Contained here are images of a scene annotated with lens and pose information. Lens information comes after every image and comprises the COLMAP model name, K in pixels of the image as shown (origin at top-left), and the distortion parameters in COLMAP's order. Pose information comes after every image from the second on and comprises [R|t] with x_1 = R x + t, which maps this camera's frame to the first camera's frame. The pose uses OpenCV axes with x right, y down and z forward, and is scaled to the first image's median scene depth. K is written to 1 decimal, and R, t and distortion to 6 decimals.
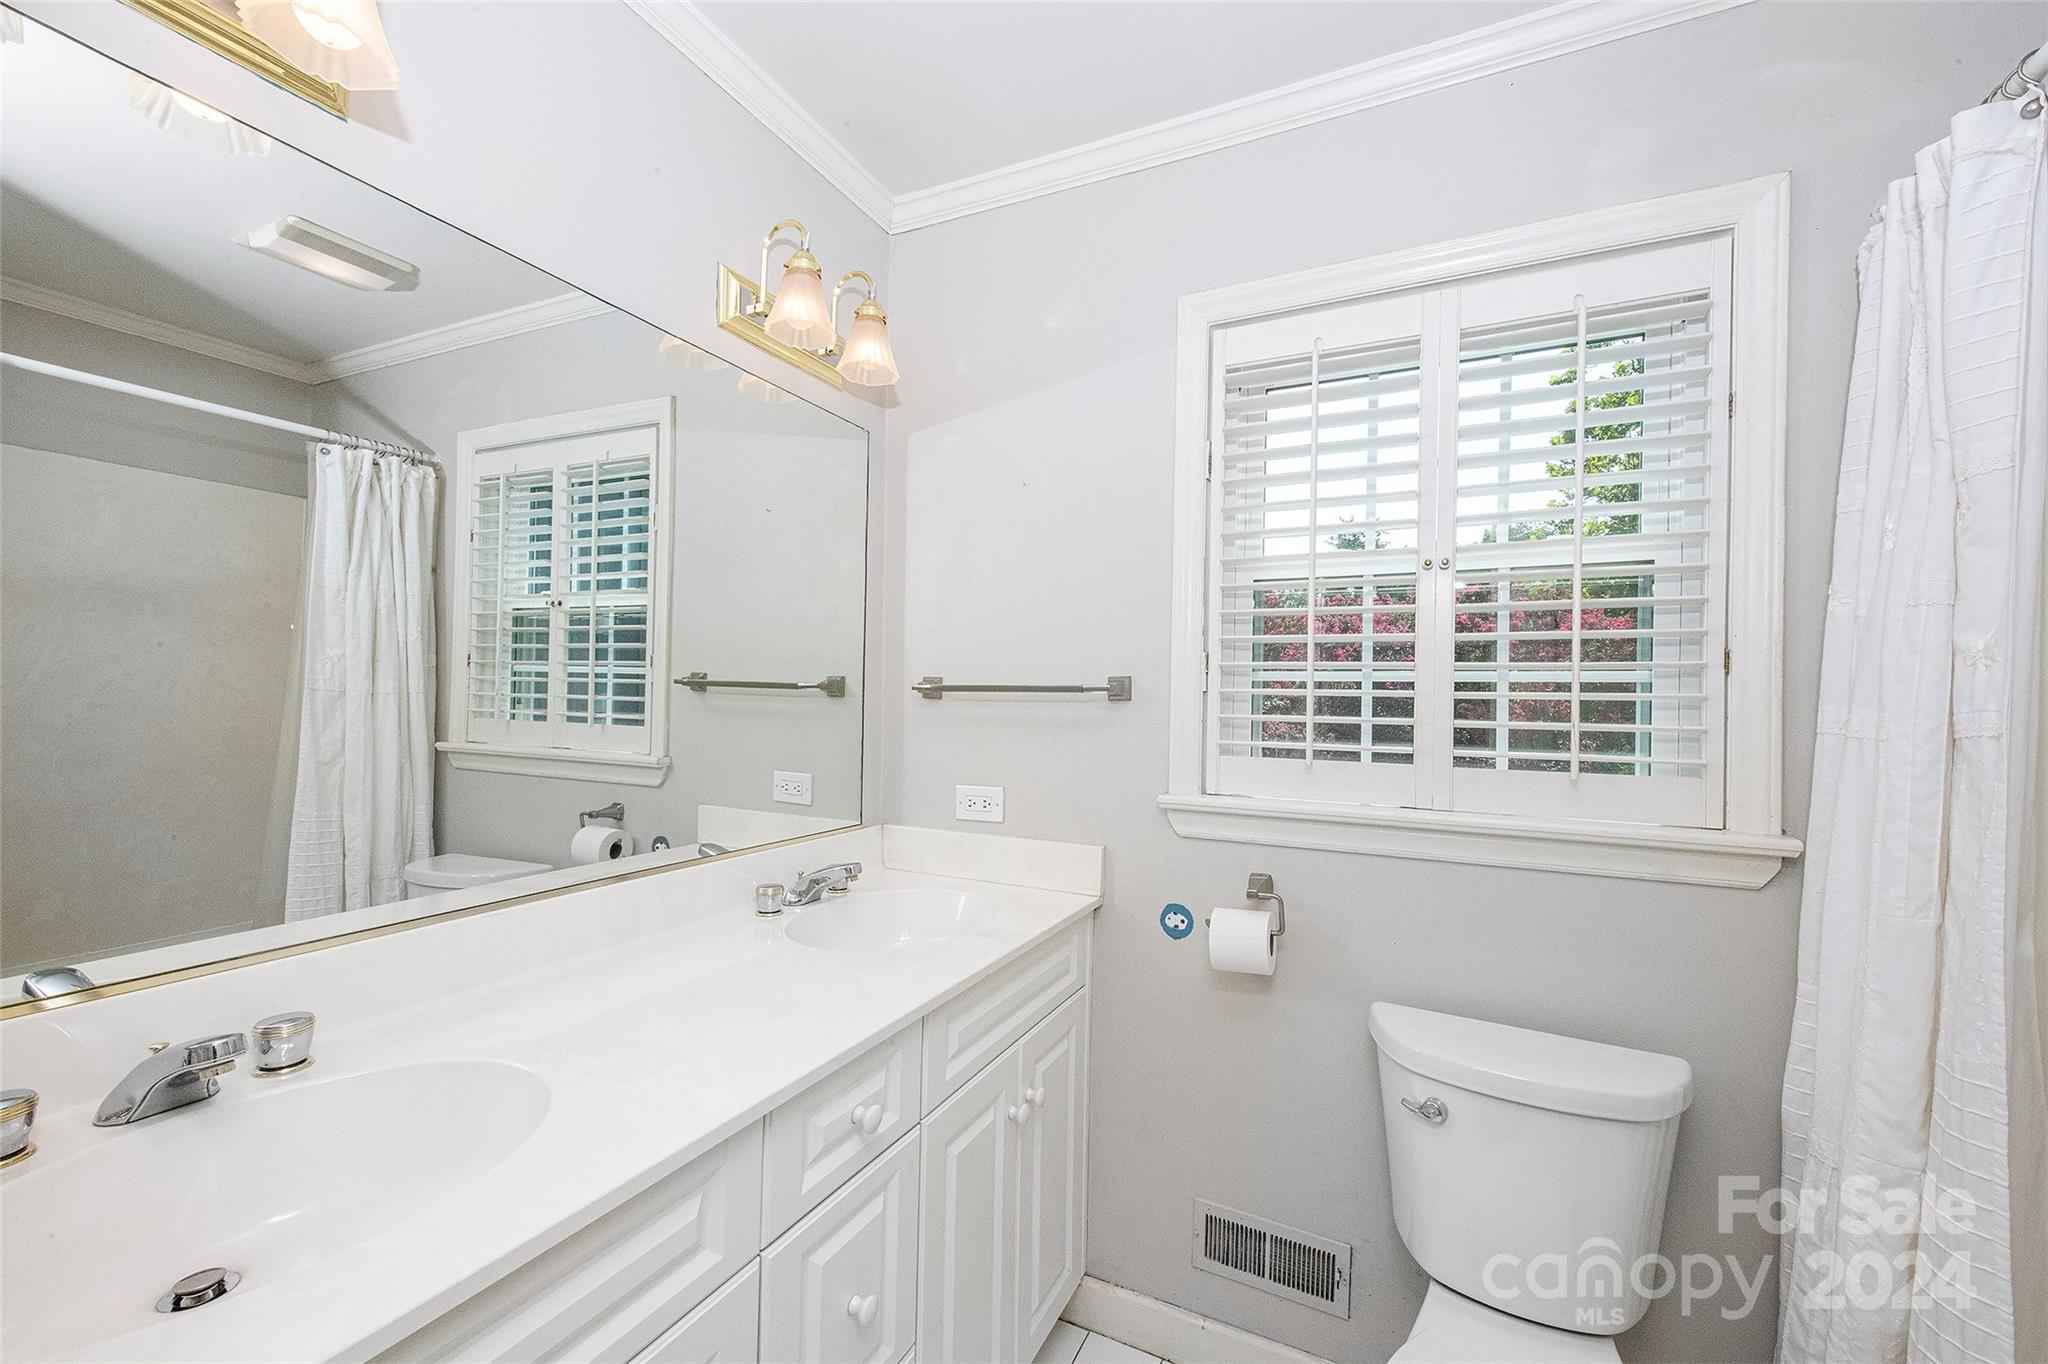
lens RADIAL K [[822.0, 0, 1025.7], [0, 822.0, 690.4], [0, 0, 1]] dist [0.003620, -0.000268]
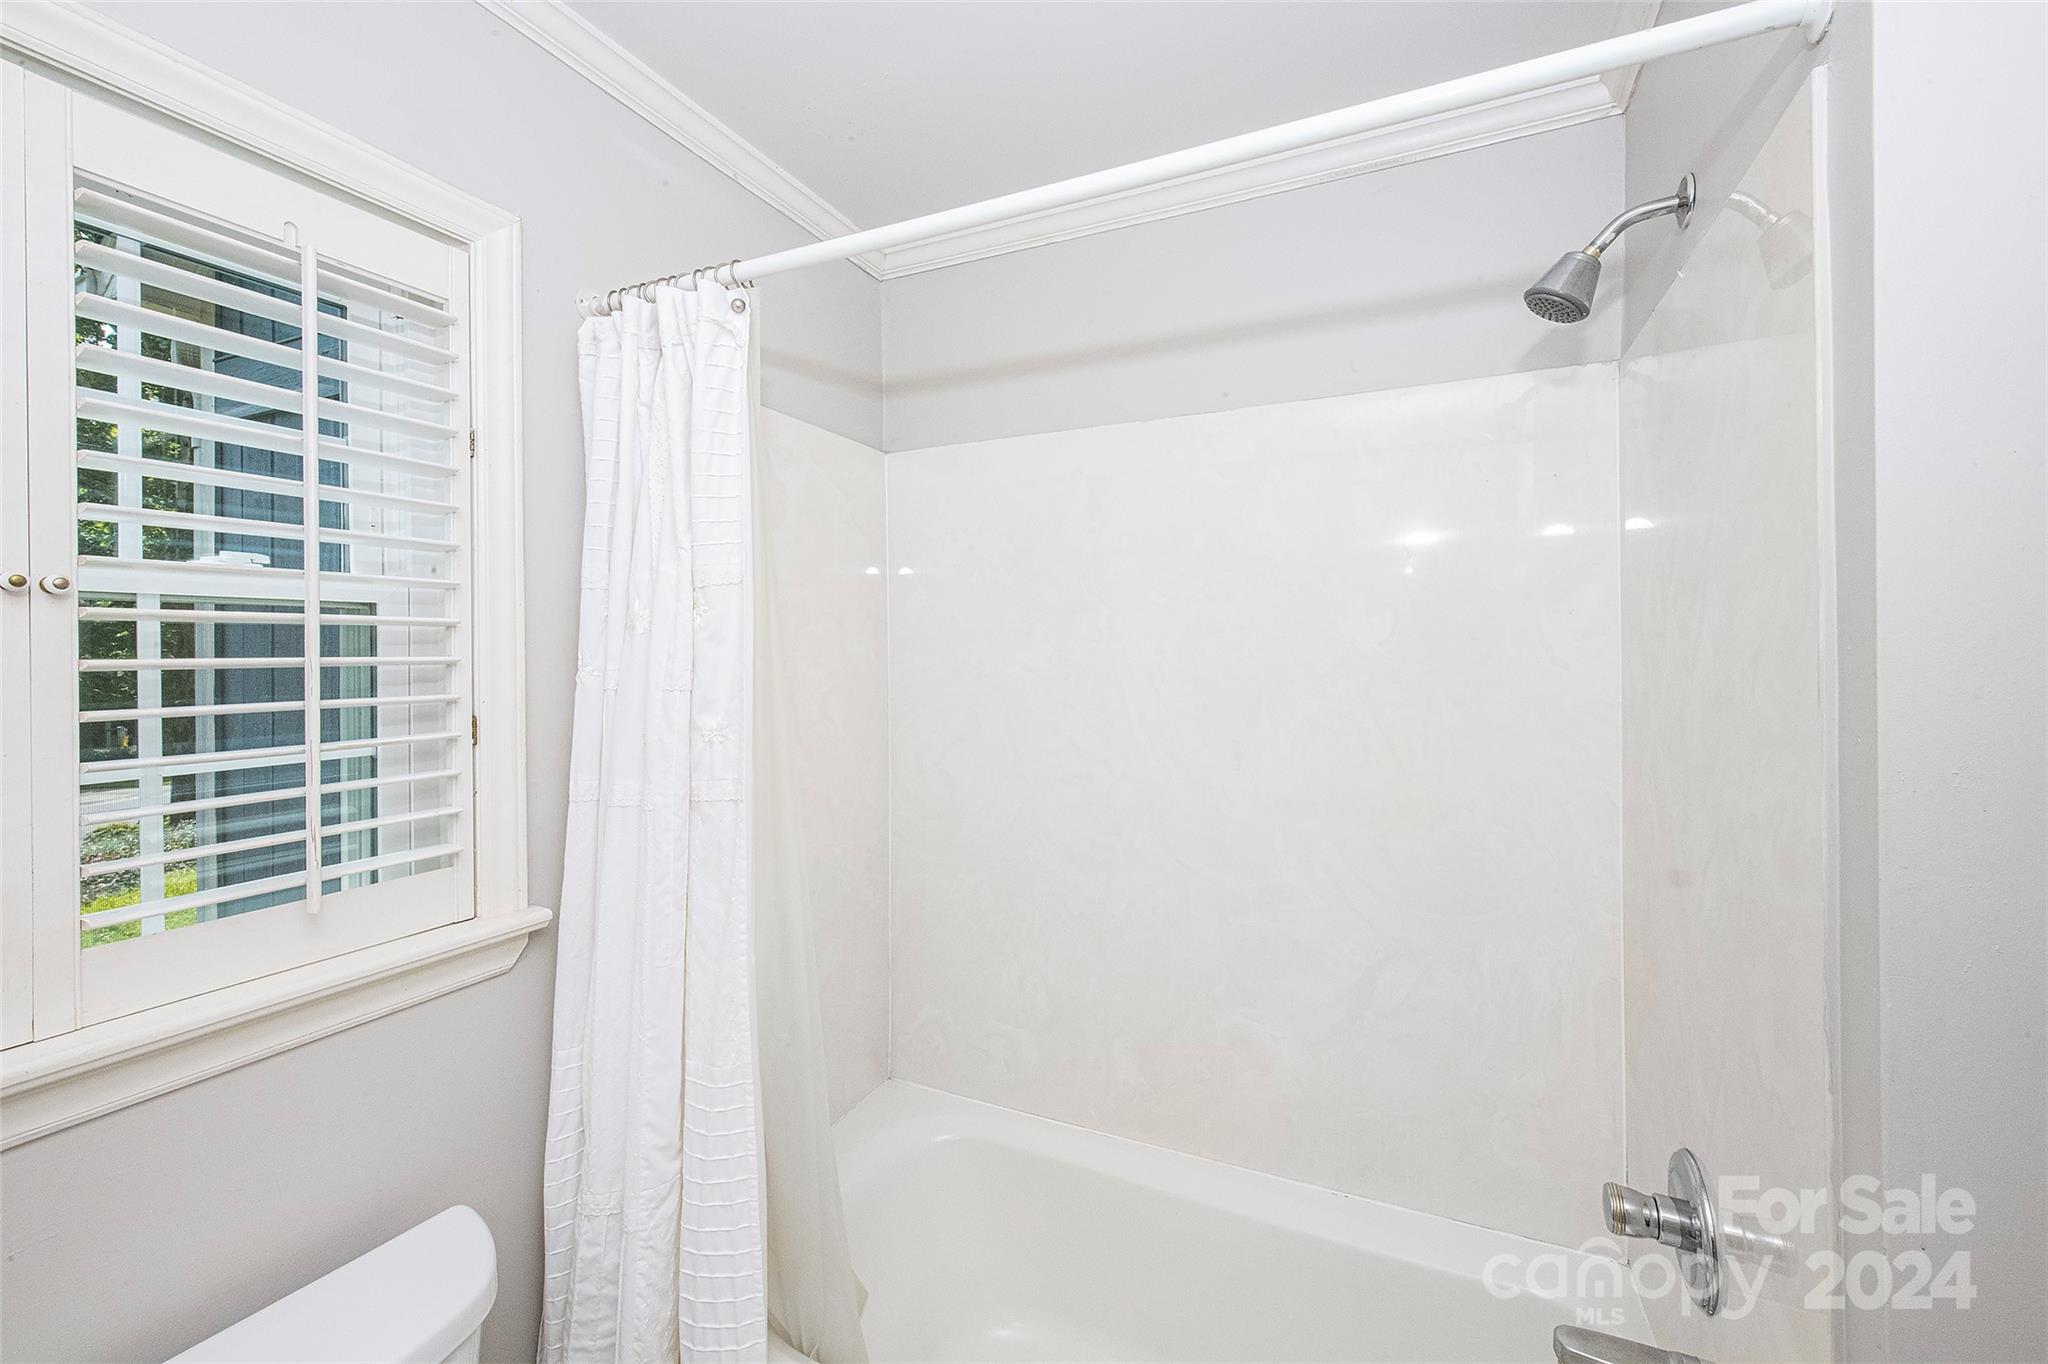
lens RADIAL K [[822.0, 0, 1023.4], [0, 822.0, 668.6], [0, 0, 1]] dist [0.003620, -0.000268]
pose [[0.005003, -0.033692, 0.999420, -0.044128], [-0.001285, 0.999431, 0.033699, -0.142078], [-0.999987, -0.001453, 0.004956, 0.422987]]
